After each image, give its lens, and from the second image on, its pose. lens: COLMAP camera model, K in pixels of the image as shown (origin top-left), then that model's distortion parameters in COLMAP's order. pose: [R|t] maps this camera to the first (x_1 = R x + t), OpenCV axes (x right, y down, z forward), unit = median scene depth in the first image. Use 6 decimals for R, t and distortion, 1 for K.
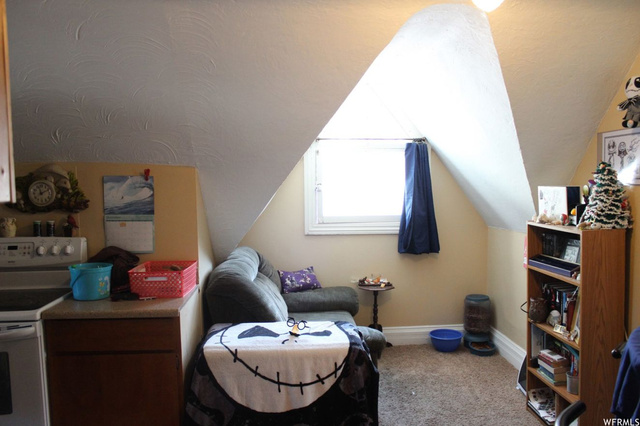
lens RADIAL K [[527.1, 0, 319.4], [0, 527.1, 213.8], [0, 0, 1]] dist [-0.089217, 0.002208]
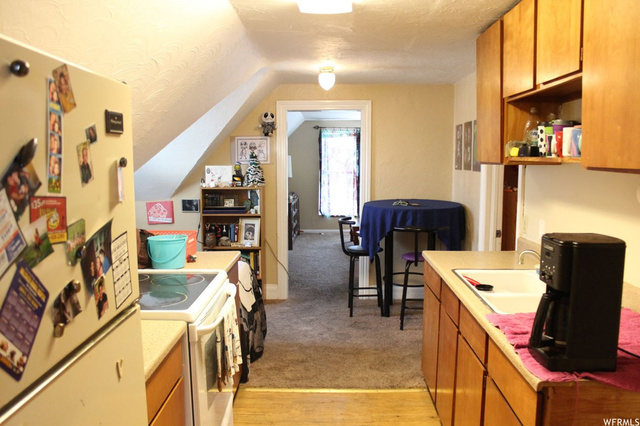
lens RADIAL K [[527.1, 0, 320.0], [0, 527.1, 214.1], [0, 0, 1]] dist [-0.089217, 0.002208]
pose [[0.064135, -0.082500, 0.994525, -1.247965], [0.063417, 0.994900, 0.078441, -0.006963], [-0.995924, 0.058039, 0.069040, 0.535861]]
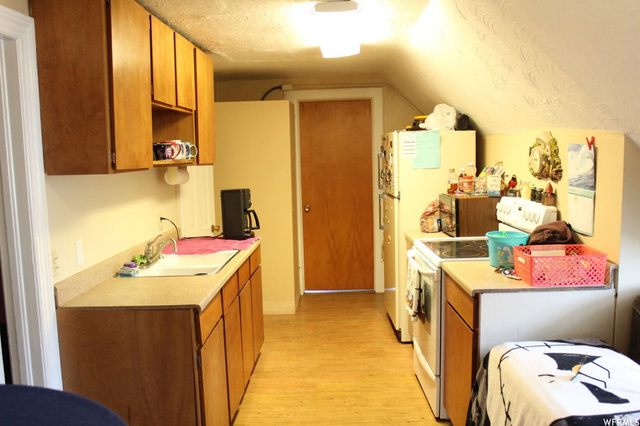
lens RADIAL K [[594.2, 0, 321.5], [0, 594.2, 217.1], [0, 0, 1]] dist [-0.063229, 0.000000]
pose [[-0.061407, 0.134862, -0.988960, 0.660093], [-0.040560, 0.989674, 0.137478, -0.070213], [0.997288, 0.048554, -0.055303, 0.637350]]
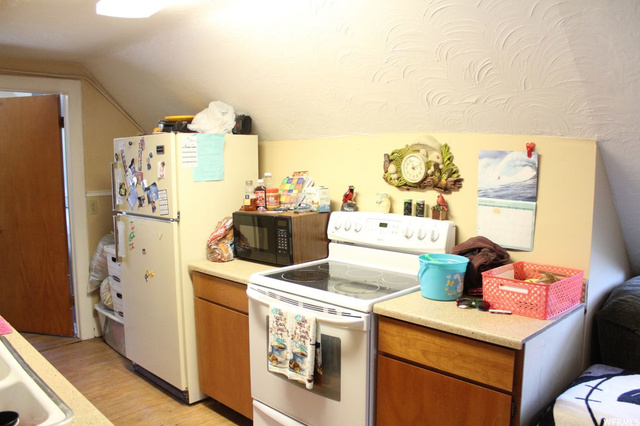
lens RADIAL K [[527.1, 0, 324.4], [0, 527.1, 224.1], [0, 0, 1]] dist [-0.089217, 0.002208]
pose [[0.658455, 0.111279, -0.744348, 0.050126], [-0.056761, 0.993535, 0.098320, -0.024187], [0.750477, -0.022489, 0.660514, 0.271744]]
